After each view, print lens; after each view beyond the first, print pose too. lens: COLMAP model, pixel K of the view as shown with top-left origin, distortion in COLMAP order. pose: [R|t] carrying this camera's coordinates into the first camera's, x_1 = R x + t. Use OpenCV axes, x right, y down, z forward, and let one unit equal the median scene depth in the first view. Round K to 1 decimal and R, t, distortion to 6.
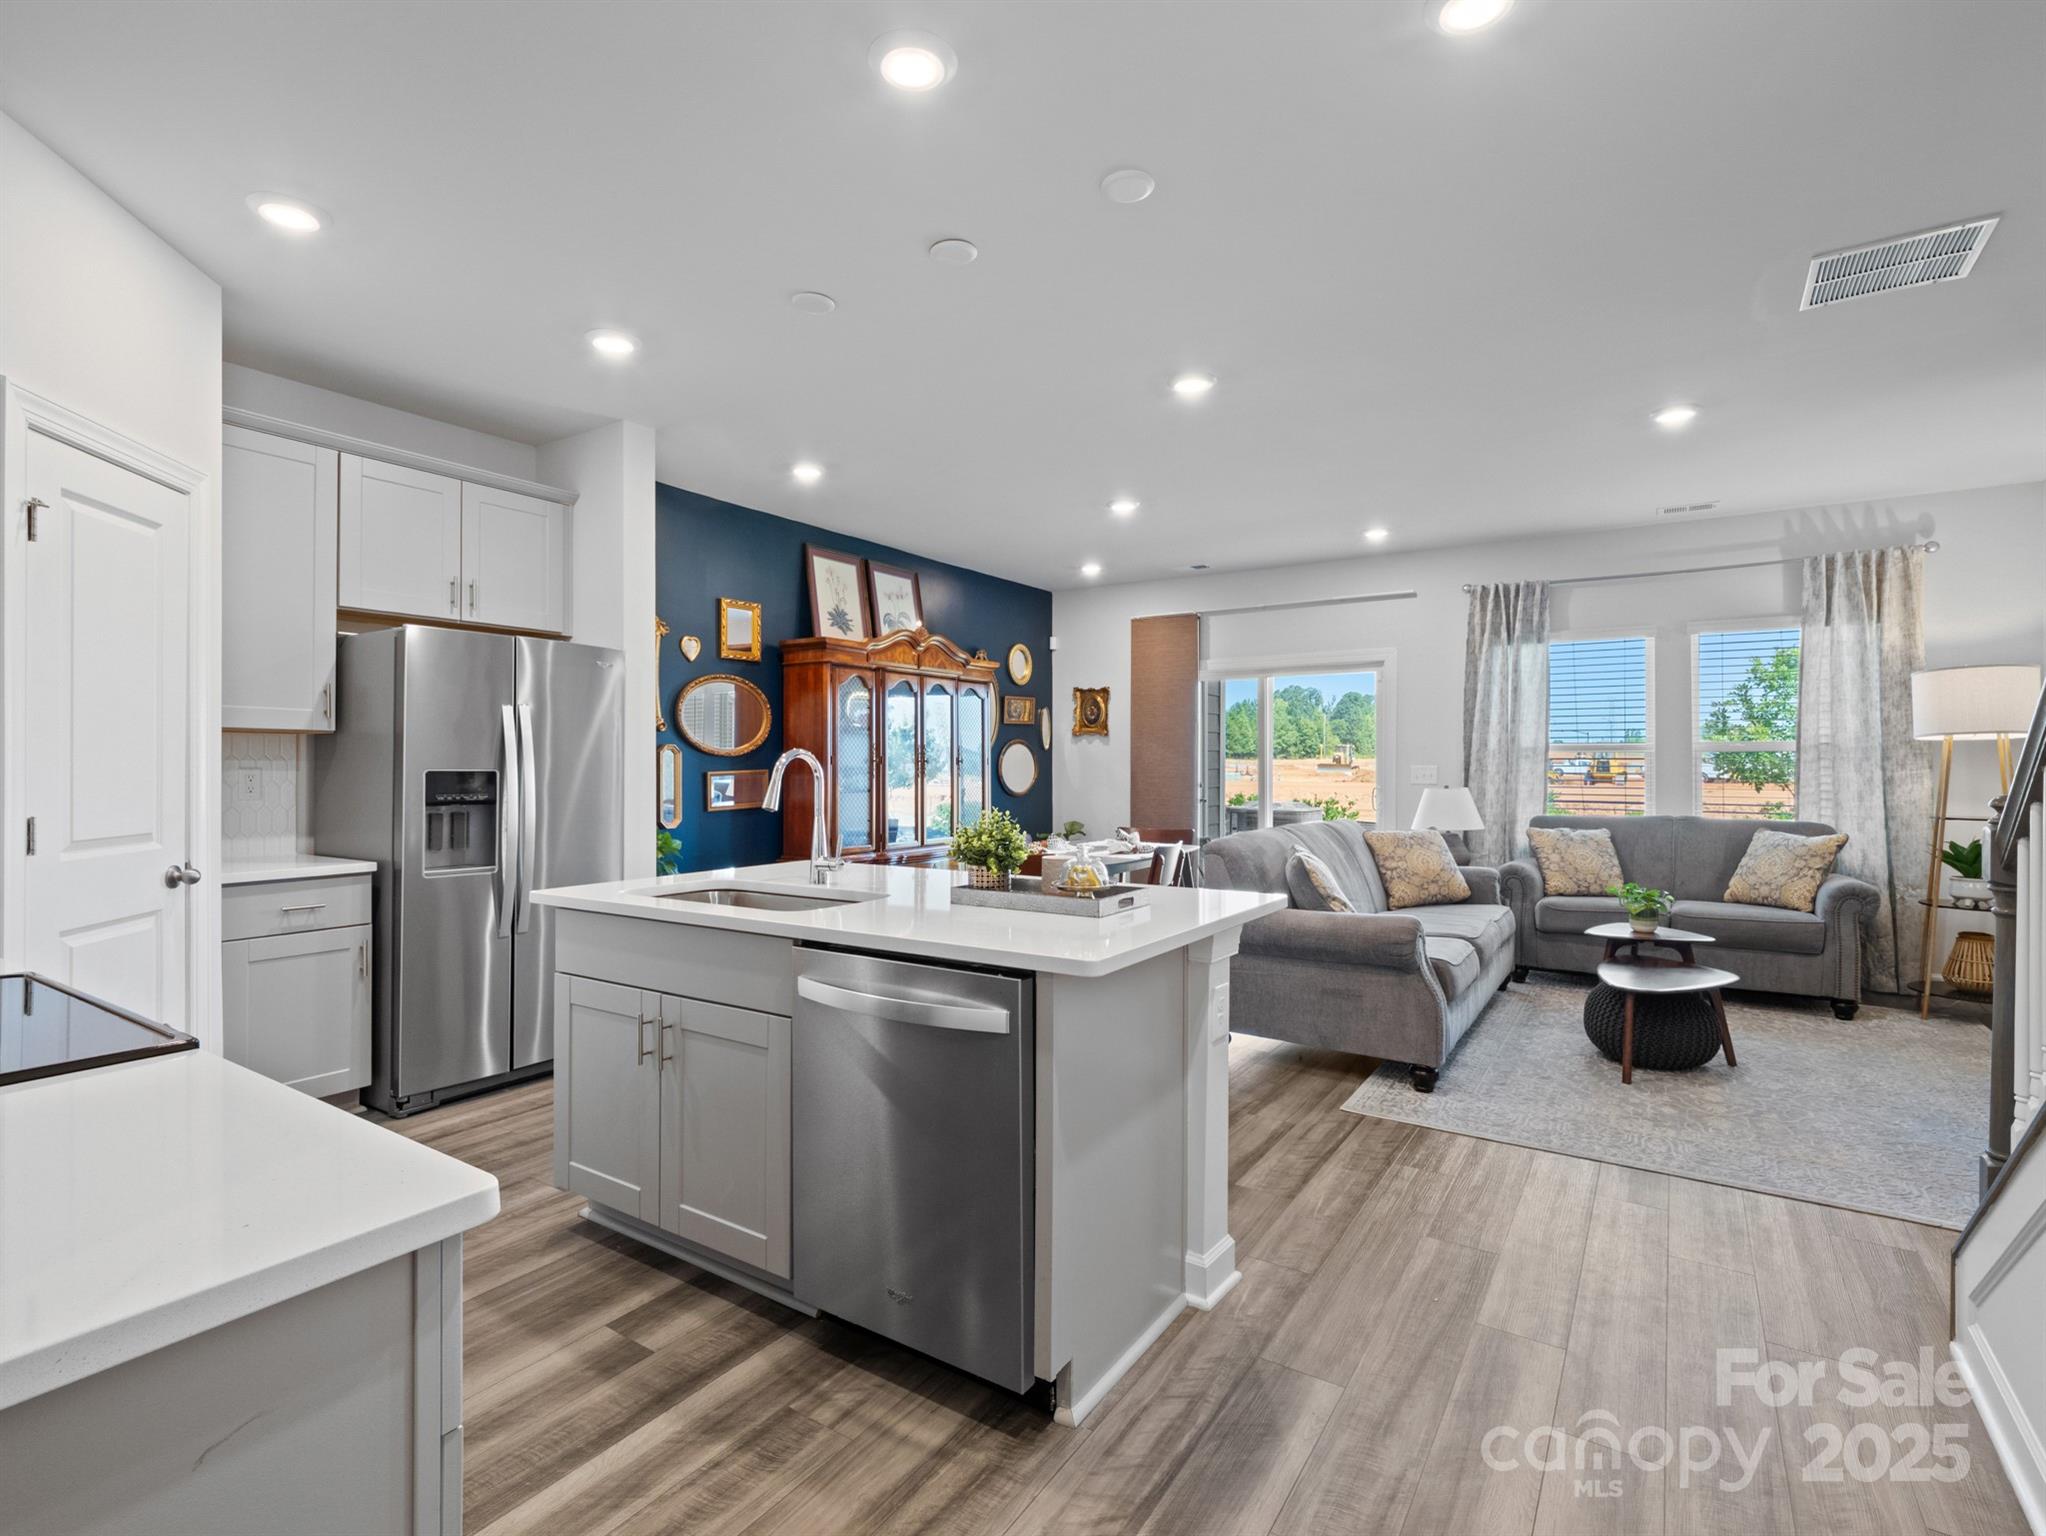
lens RADIAL K [[987.2, 0, 1019.2], [0, 987.2, 757.8], [0, 0, 1]] dist [-0.002383, -0.001801]
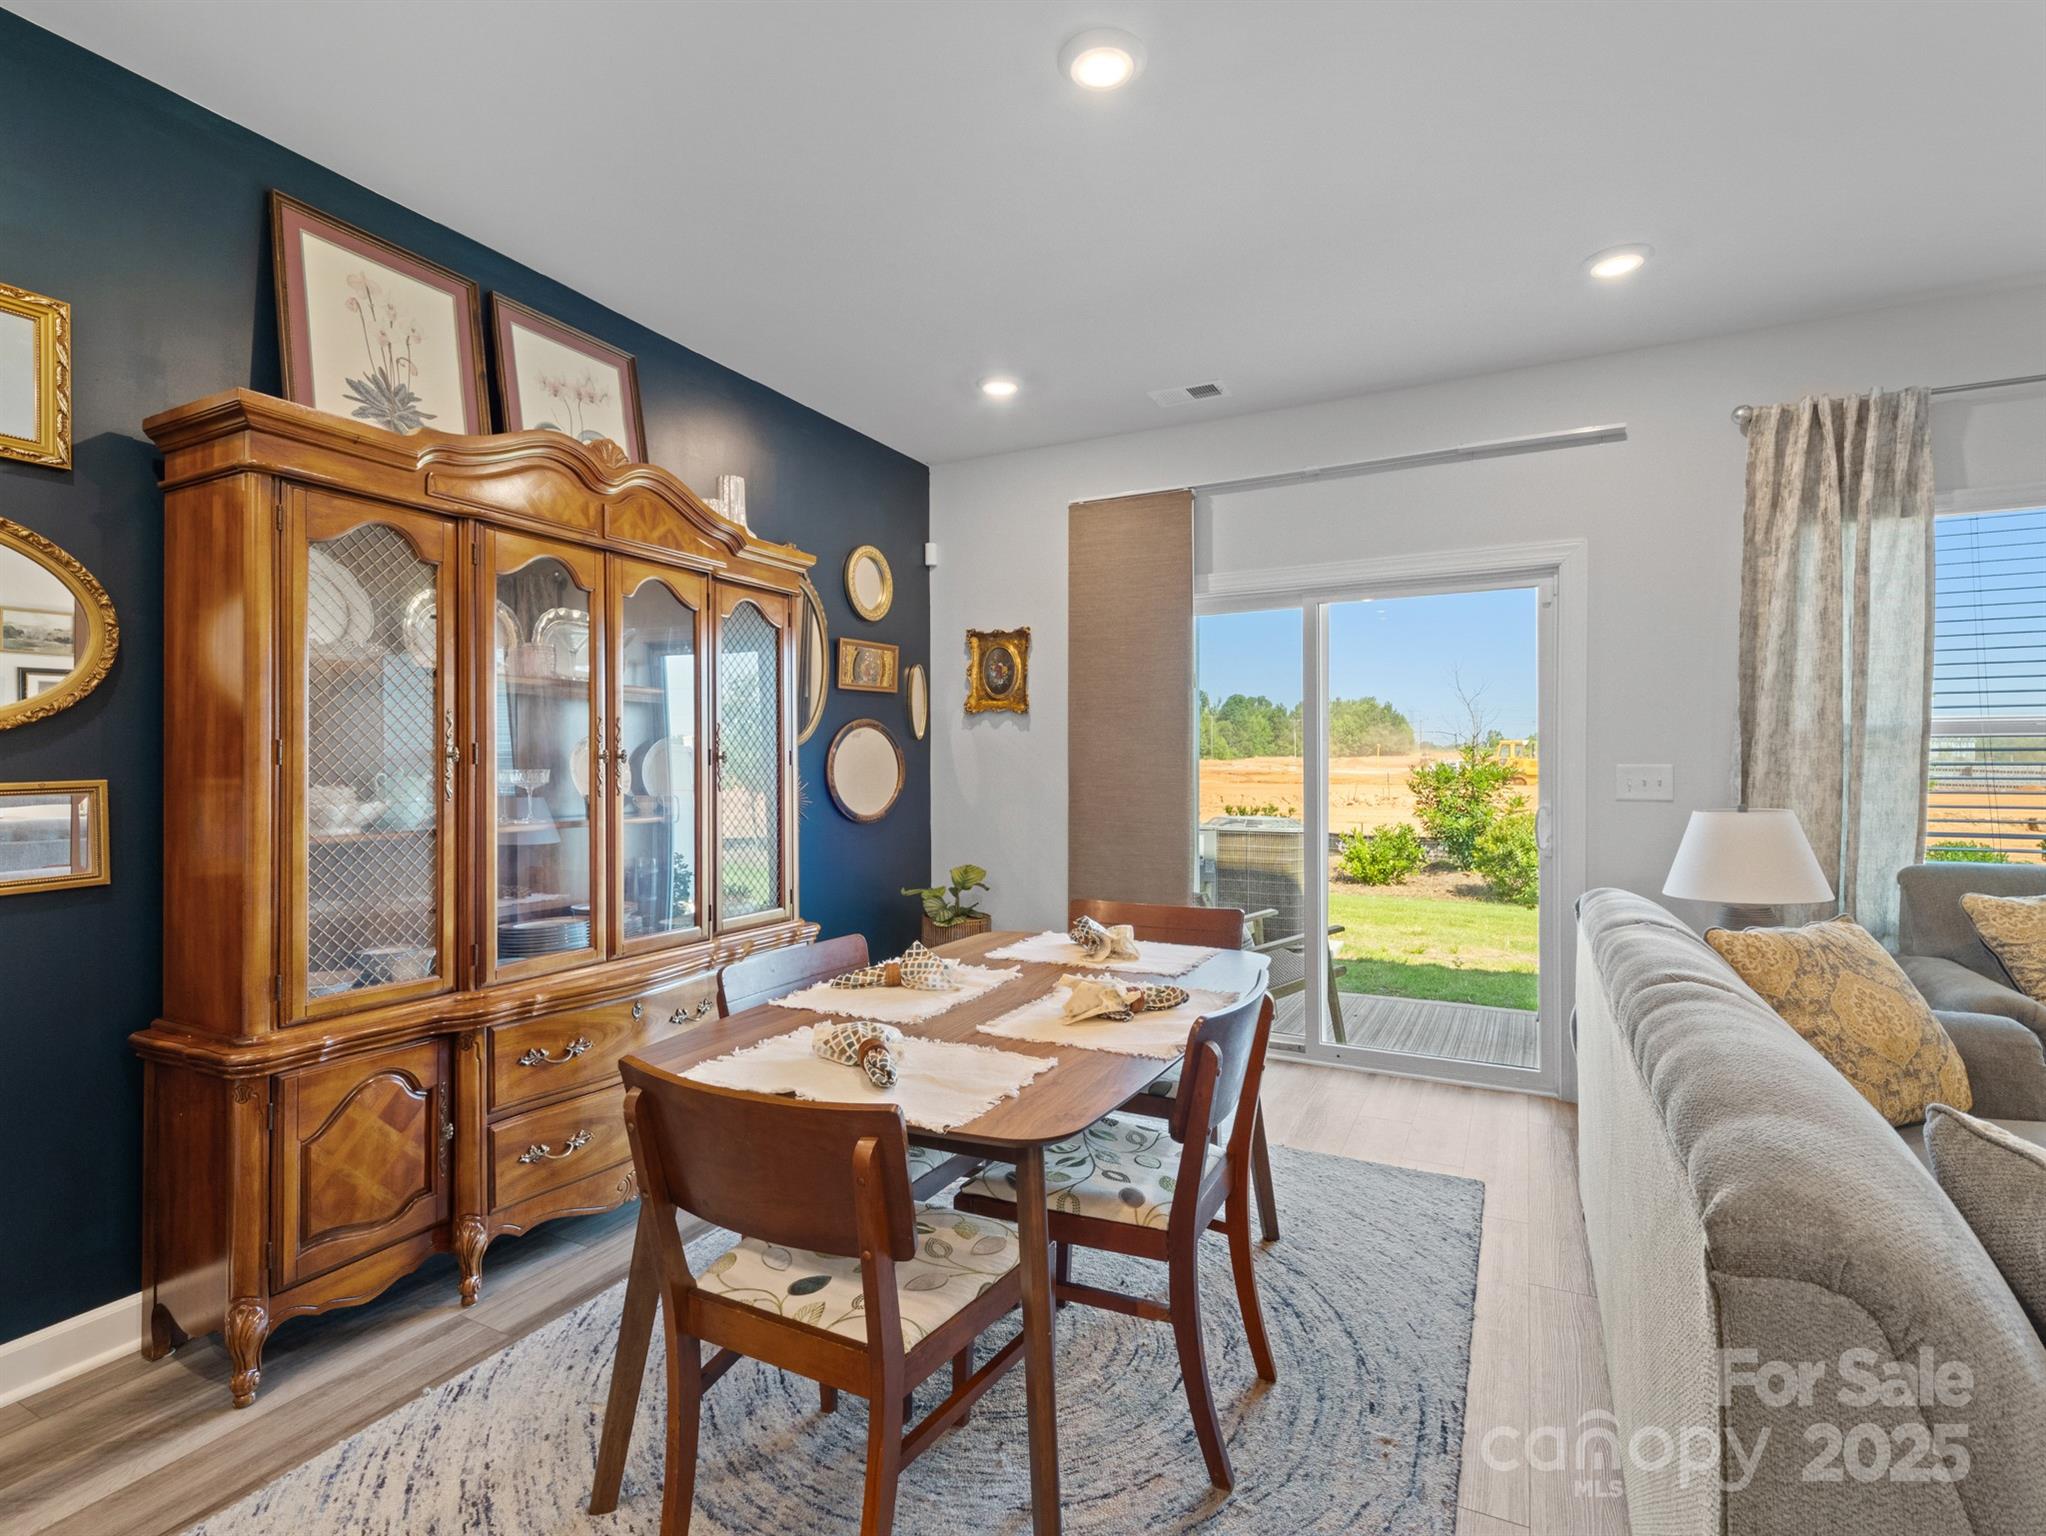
lens RADIAL K [[987.2, 0, 1011.2], [0, 987.2, 760.5], [0, 0, 1]] dist [-0.002383, -0.001801]
pose [[0.994764, -0.002256, 0.102171, 0.033291], [0.002117, 0.999997, 0.001467, 0.005609], [-0.102174, -0.001243, 0.994766, 0.637848]]
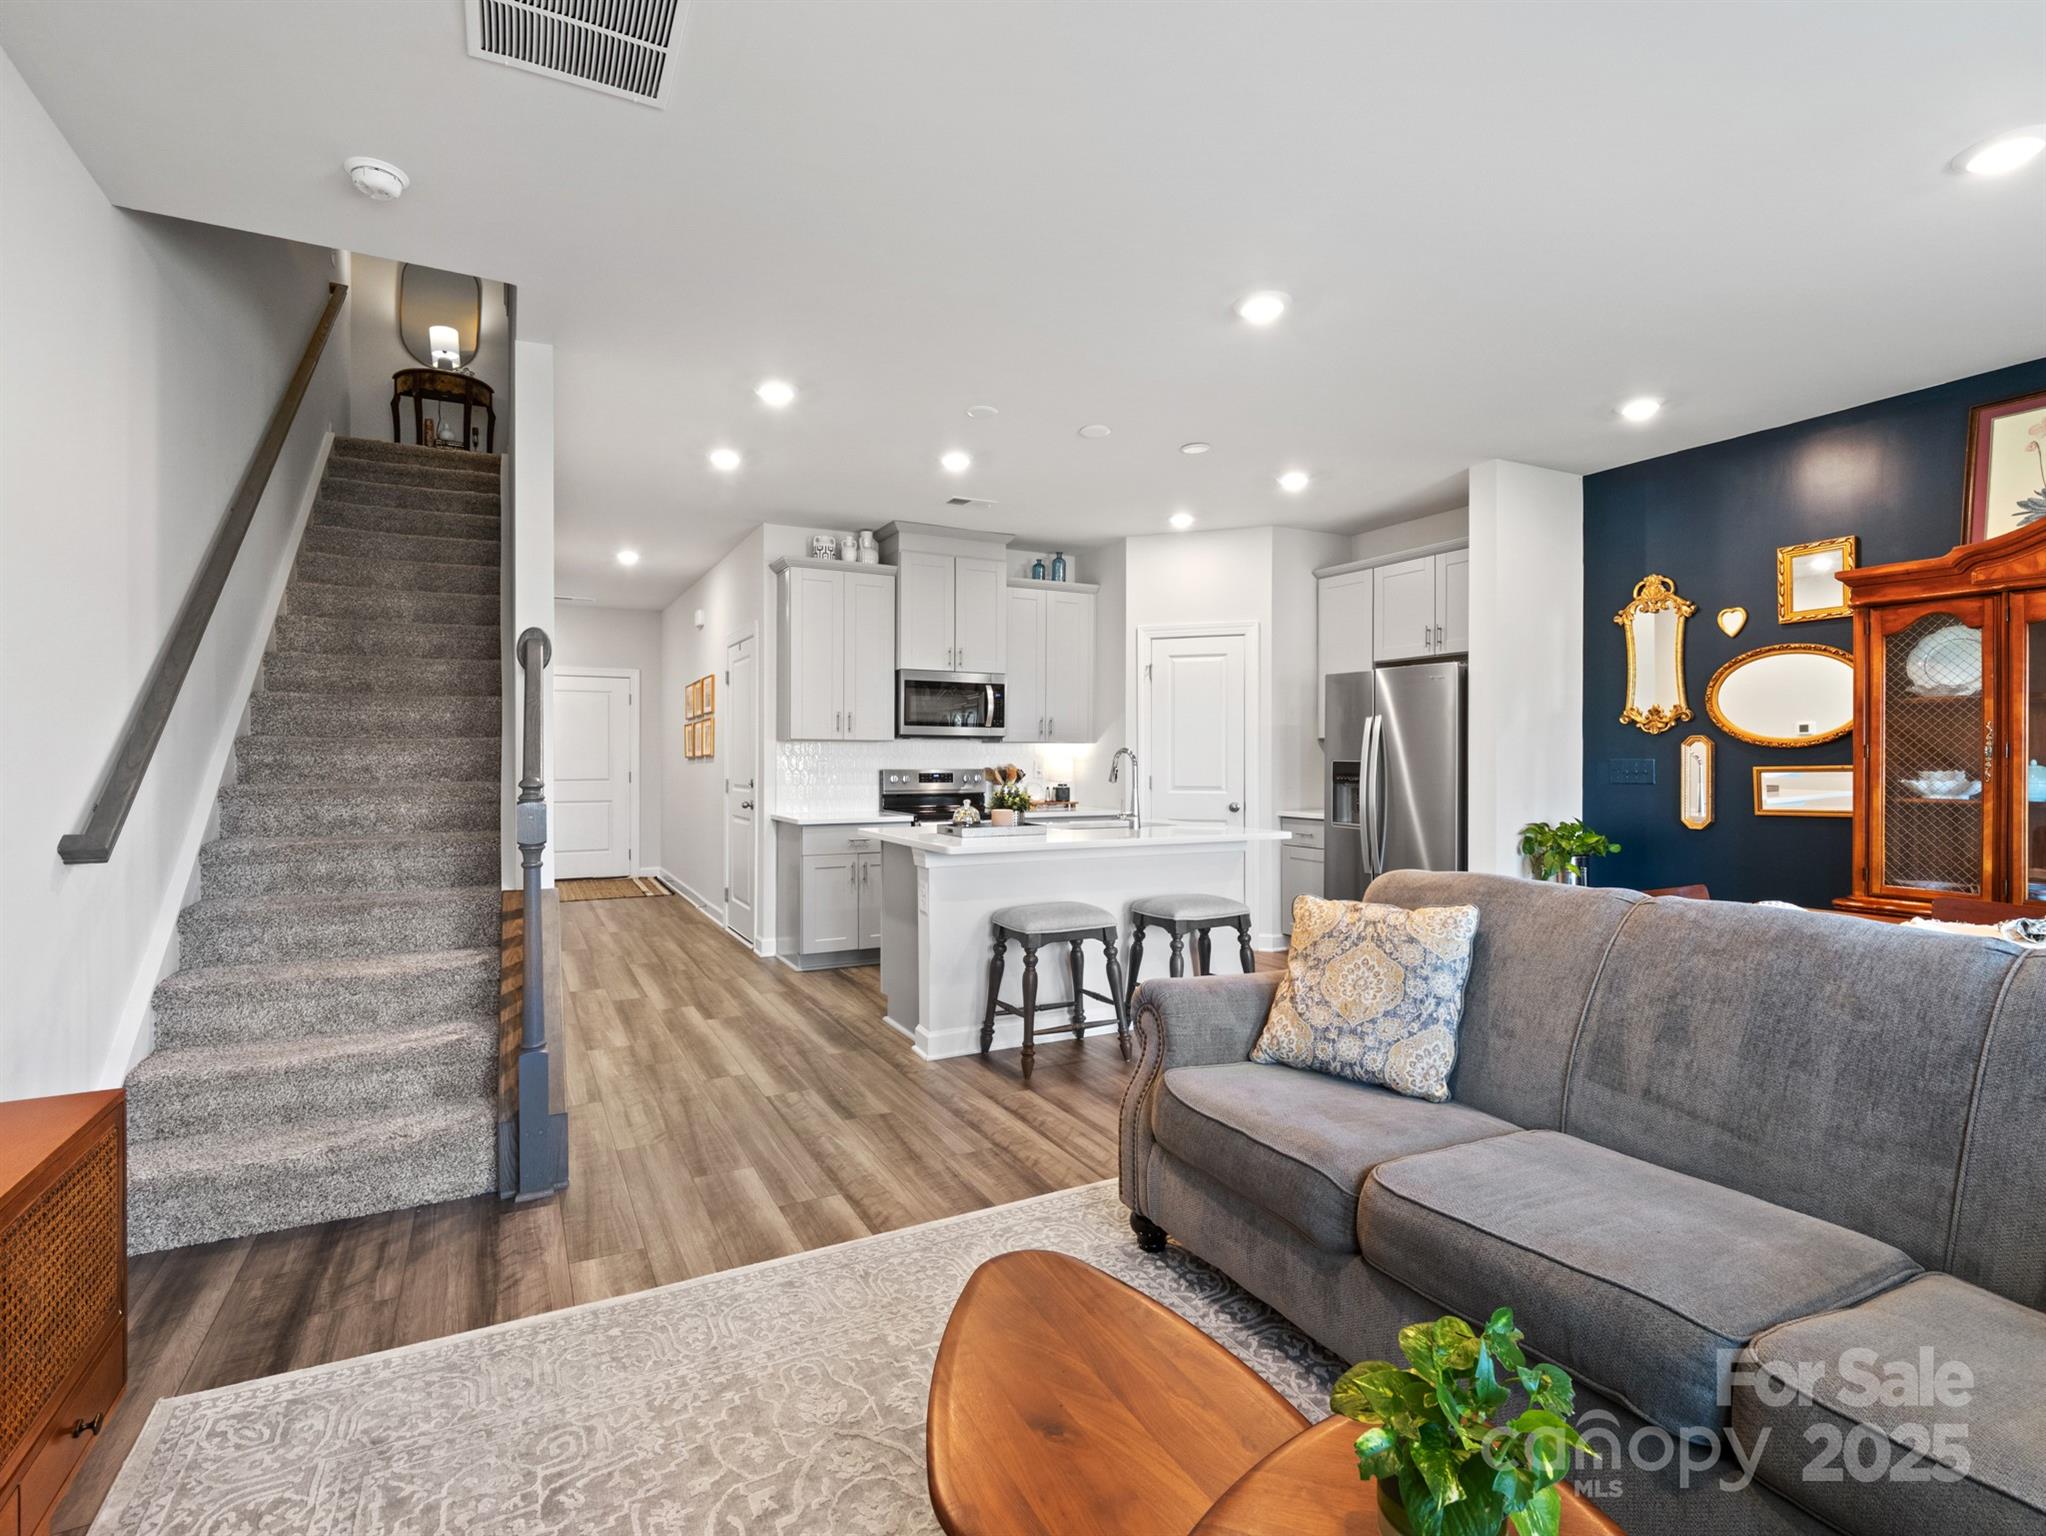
lens RADIAL K [[987.2, 0, 992.3], [0, 987.2, 757.8], [0, 0, 1]] dist [-0.002383, -0.001801]
pose [[-0.501576, -0.000593, -0.865113, 0.698559], [0.005007, 0.999981, -0.003588, 0.006735], [0.865099, -0.006131, -0.501564, 0.835361]]
